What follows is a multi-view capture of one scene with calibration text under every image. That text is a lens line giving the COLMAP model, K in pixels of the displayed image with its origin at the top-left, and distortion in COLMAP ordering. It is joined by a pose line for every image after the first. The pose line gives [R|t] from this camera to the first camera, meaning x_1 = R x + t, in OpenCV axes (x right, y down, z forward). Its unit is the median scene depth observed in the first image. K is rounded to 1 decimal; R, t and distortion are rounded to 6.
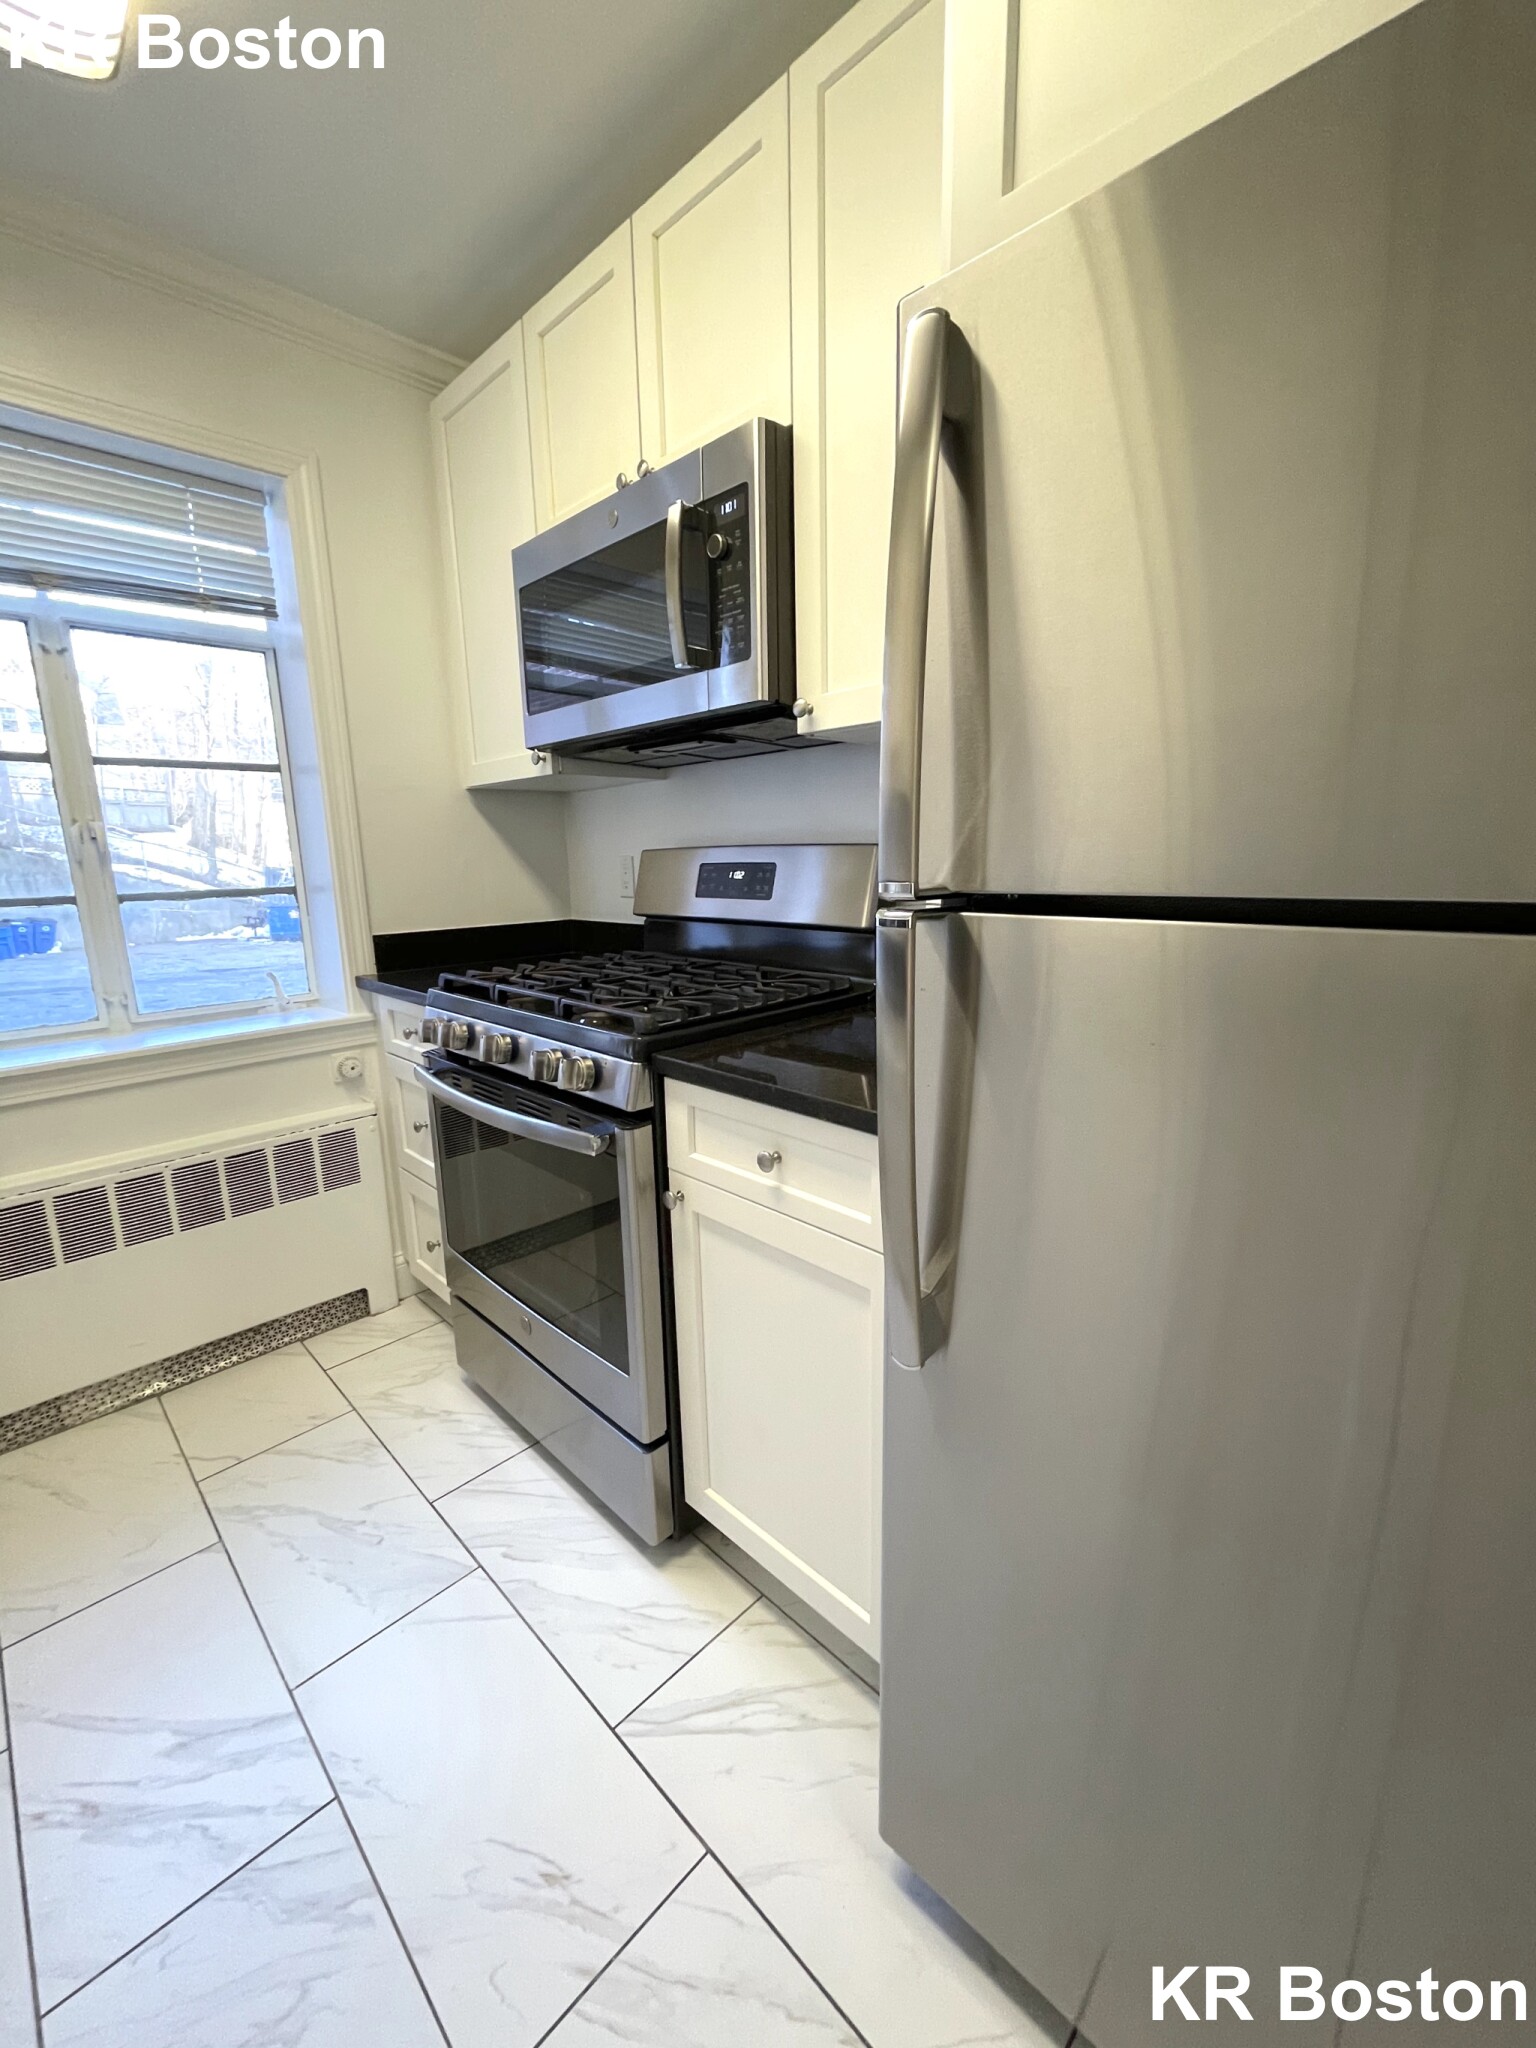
lens RADIAL K [[818.1, 0, 758.1], [0, 818.1, 1020.7], [0, 0, 1]] dist [-0.001180, -0.000889]
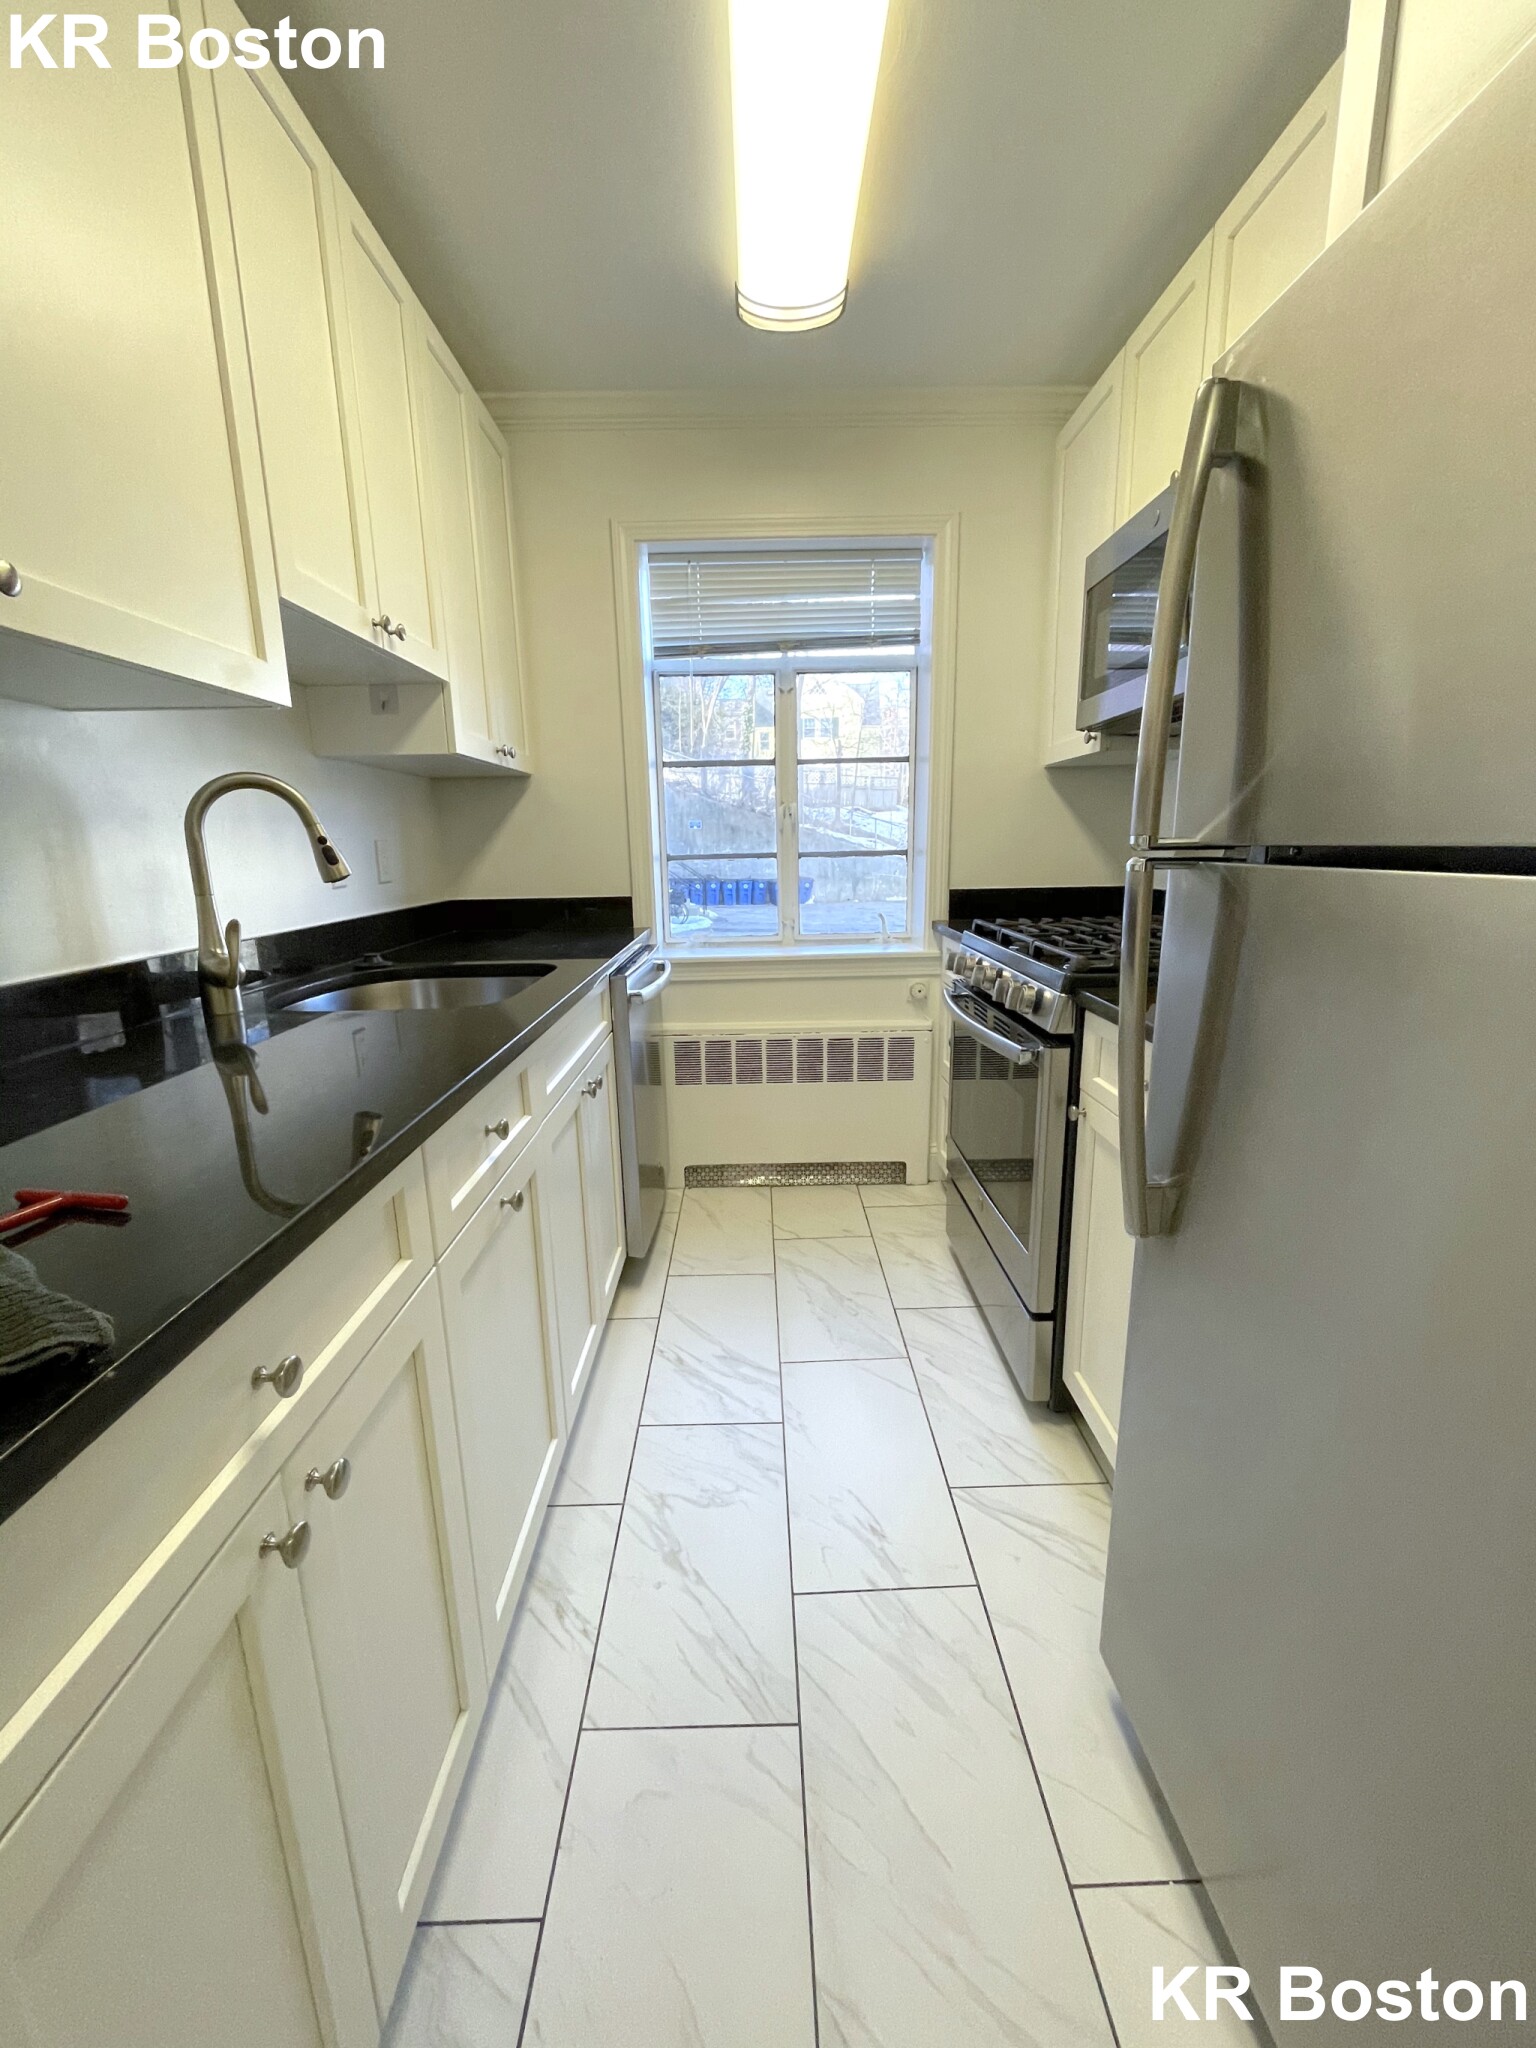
lens RADIAL K [[818.1, 0, 768.9], [0, 818.1, 1022.2], [0, 0, 1]] dist [-0.001180, -0.000889]
pose [[0.718311, 0.158293, -0.677475, 0.253609], [-0.137661, 0.986858, 0.084623, 0.034909], [0.681967, 0.032476, 0.730662, -0.122952]]
